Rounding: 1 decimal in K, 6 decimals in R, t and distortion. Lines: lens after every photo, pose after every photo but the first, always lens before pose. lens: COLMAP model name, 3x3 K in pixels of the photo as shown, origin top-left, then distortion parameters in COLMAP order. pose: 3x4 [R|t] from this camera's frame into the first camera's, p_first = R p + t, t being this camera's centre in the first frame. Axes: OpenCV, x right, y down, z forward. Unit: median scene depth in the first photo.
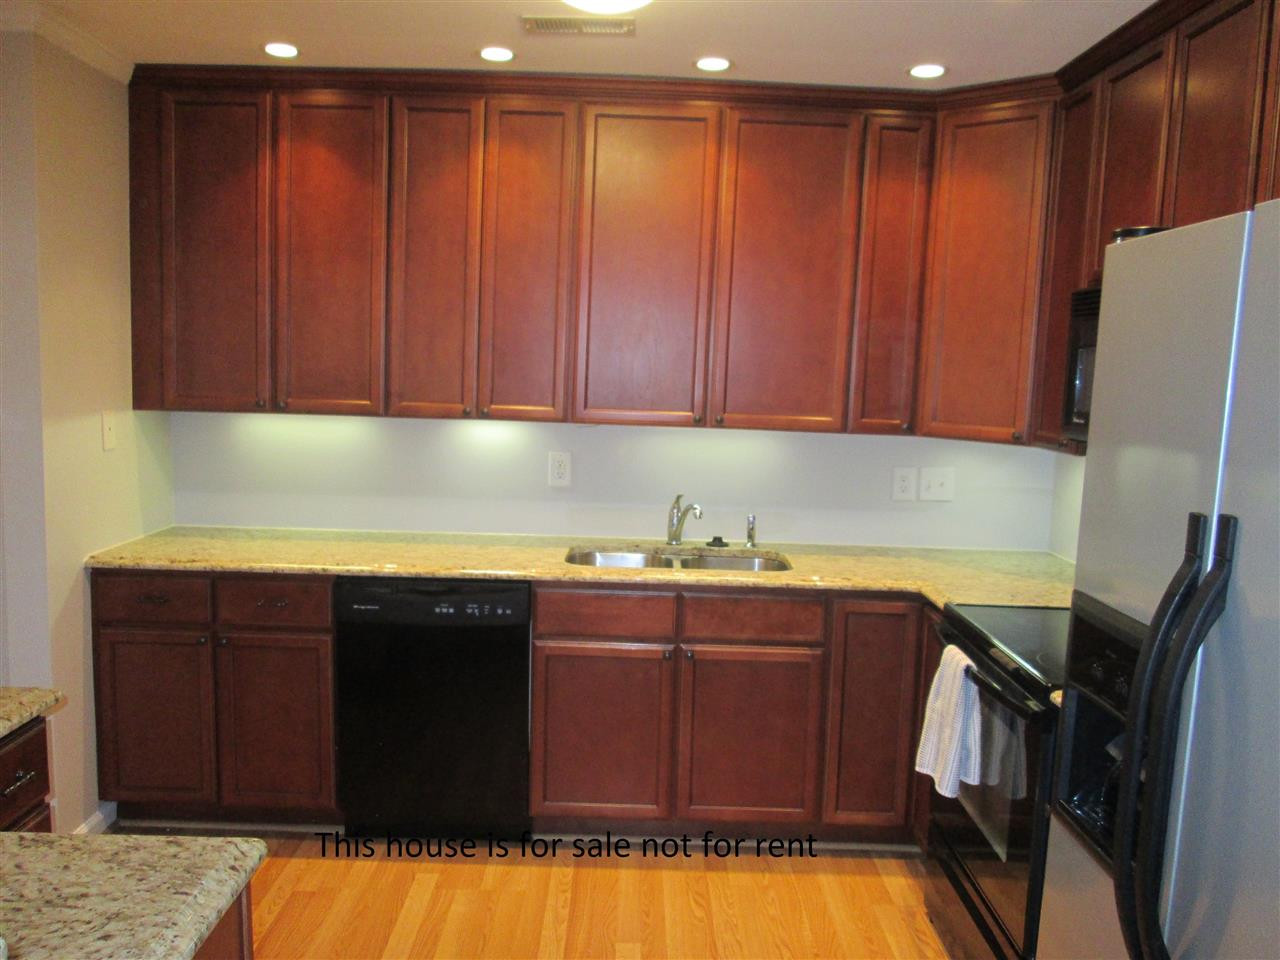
lens RADIAL K [[1084.2, 0, 637.4], [0, 1084.2, 482.0], [0, 0, 1]] dist [-0.041246, 0.023378]
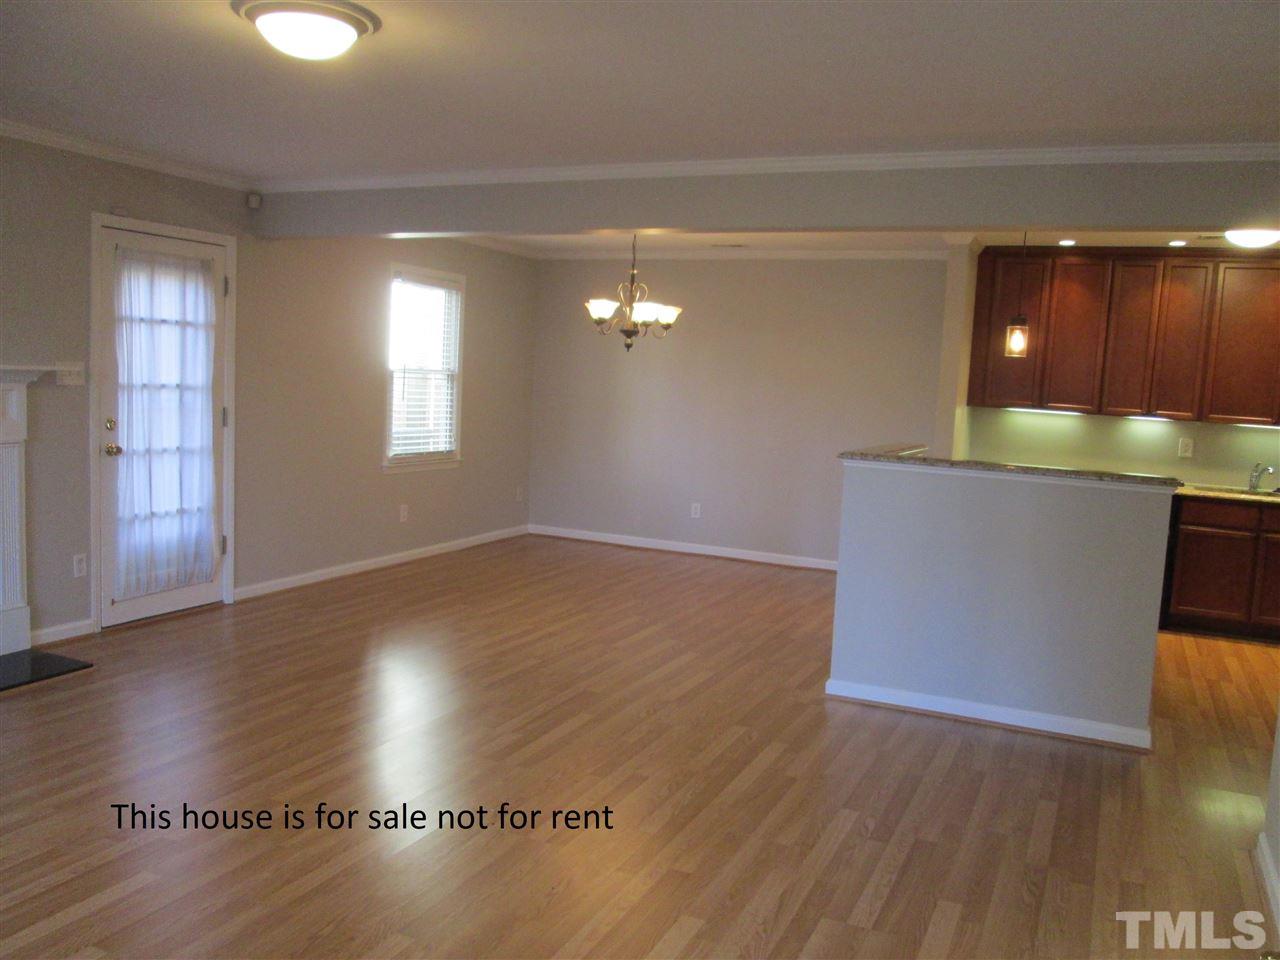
lens RADIAL K [[1084.2, 0, 643.9], [0, 1084.2, 466.3], [0, 0, 1]] dist [-0.041246, 0.023378]
pose [[0.907844, 0.052481, -0.416011, -0.167374], [-0.068136, 0.997414, -0.022864, 0.143542], [0.413735, 0.049102, 0.909072, -1.210848]]
